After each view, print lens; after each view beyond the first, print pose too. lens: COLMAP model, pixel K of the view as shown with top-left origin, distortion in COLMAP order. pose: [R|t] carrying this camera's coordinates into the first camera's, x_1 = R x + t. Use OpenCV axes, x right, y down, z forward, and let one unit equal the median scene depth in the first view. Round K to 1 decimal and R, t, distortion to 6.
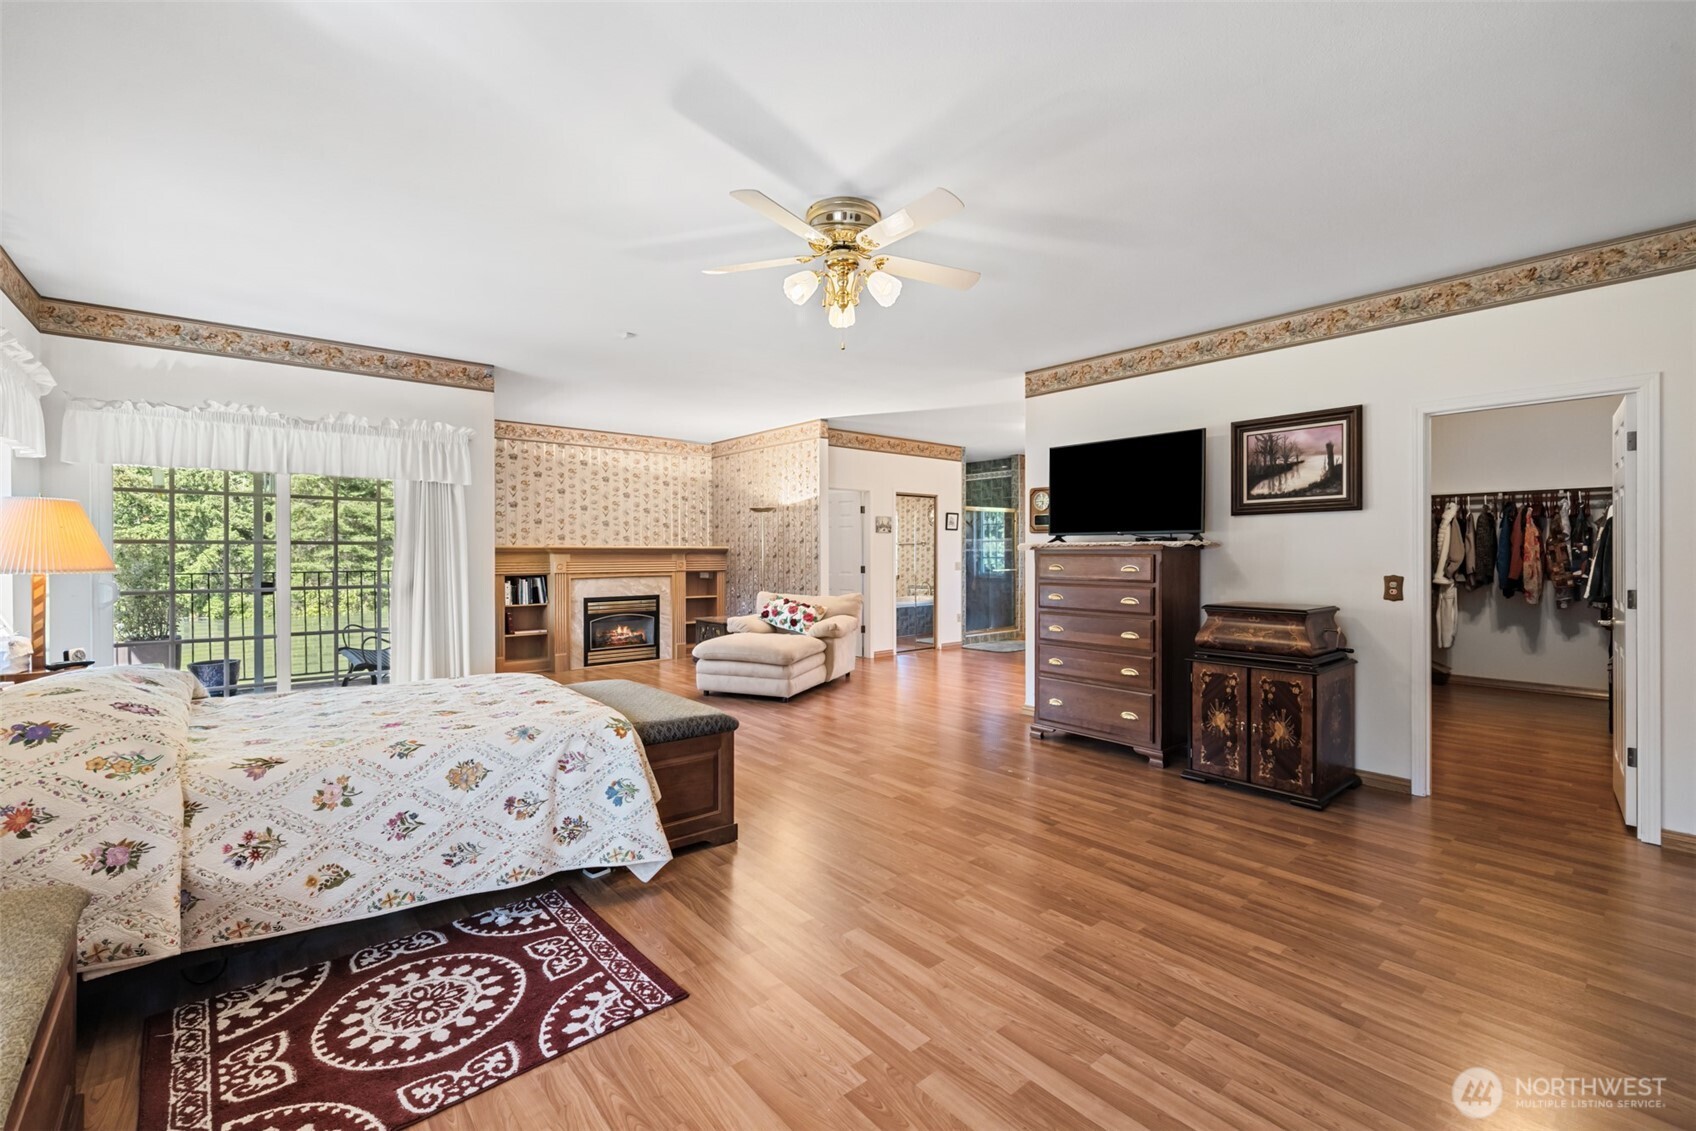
lens RADIAL K [[726.3, 0, 853.0], [0, 726.3, 557.2], [0, 0, 1]] dist [0.000957, 0.000313]
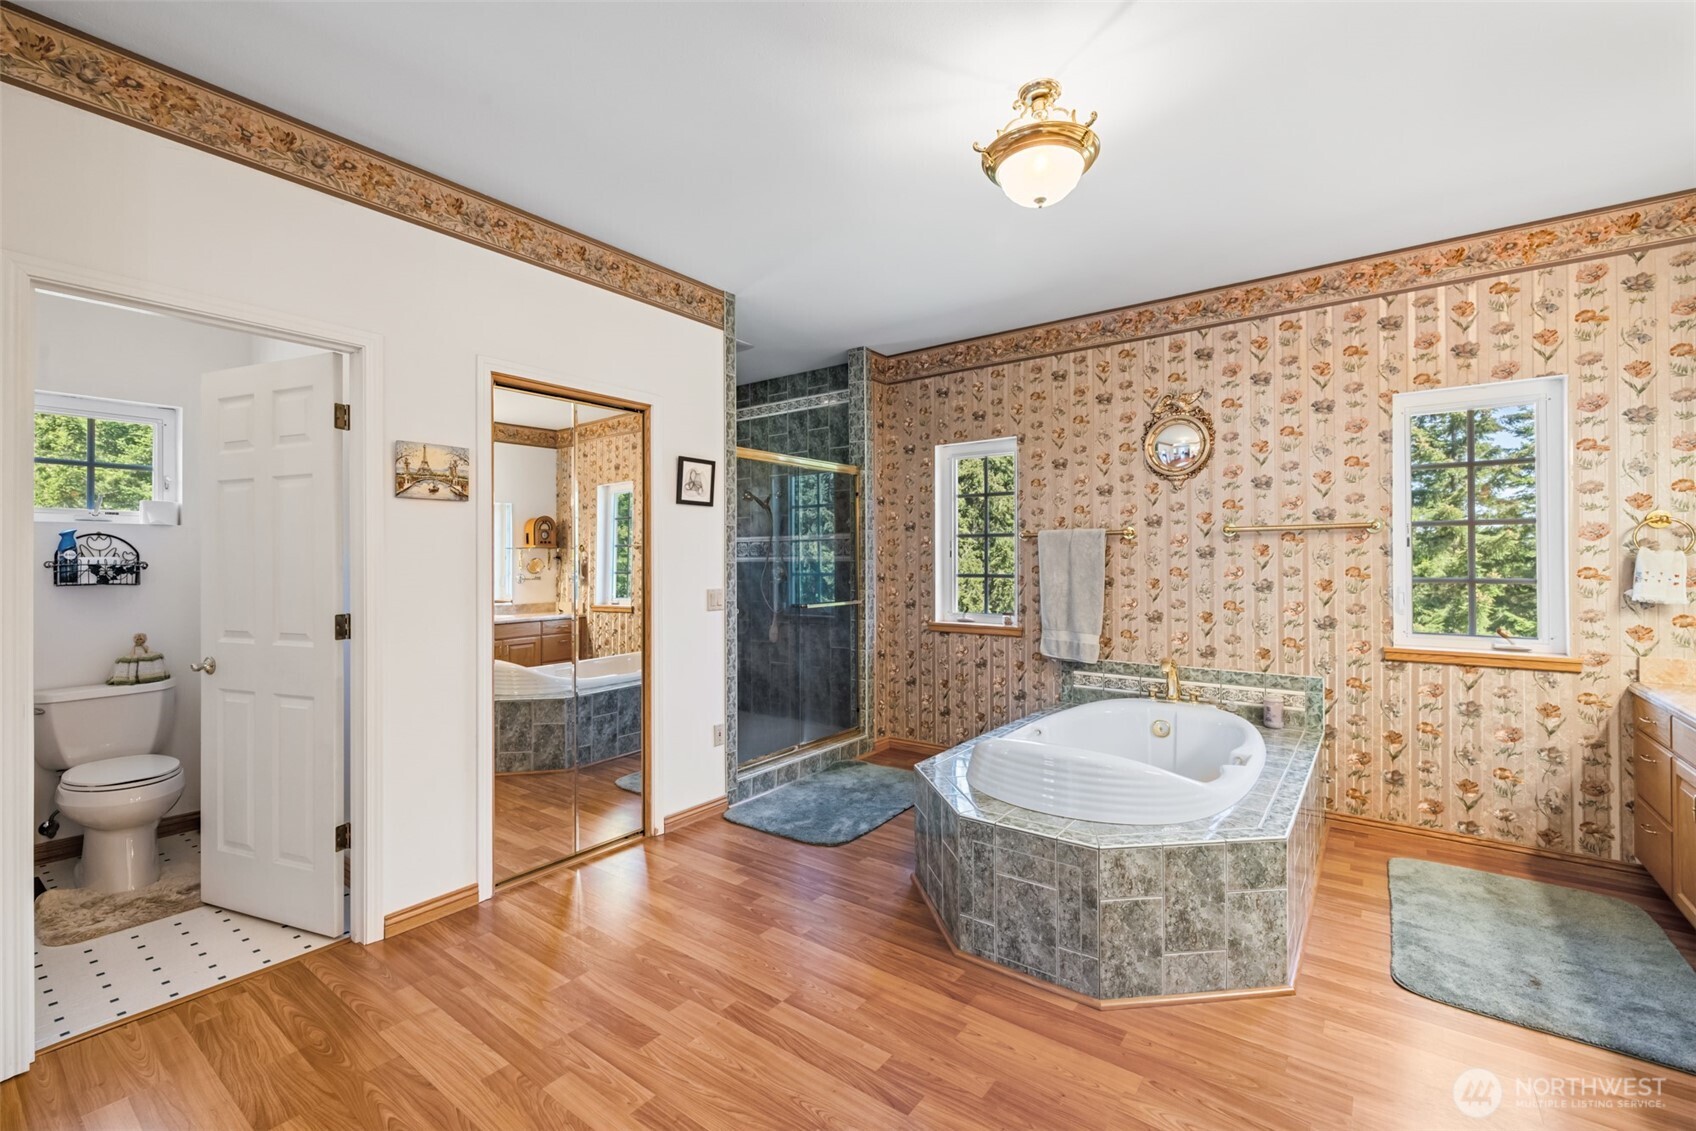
lens RADIAL K [[726.3, 0, 848.8], [0, 726.3, 561.7], [0, 0, 1]] dist [0.000957, 0.000313]
pose [[0.975426, -0.002110, 0.220317, 0.121526], [0.003631, 0.999972, -0.006502, -0.004854], [-0.220297, 0.007142, 0.975407, 0.574883]]
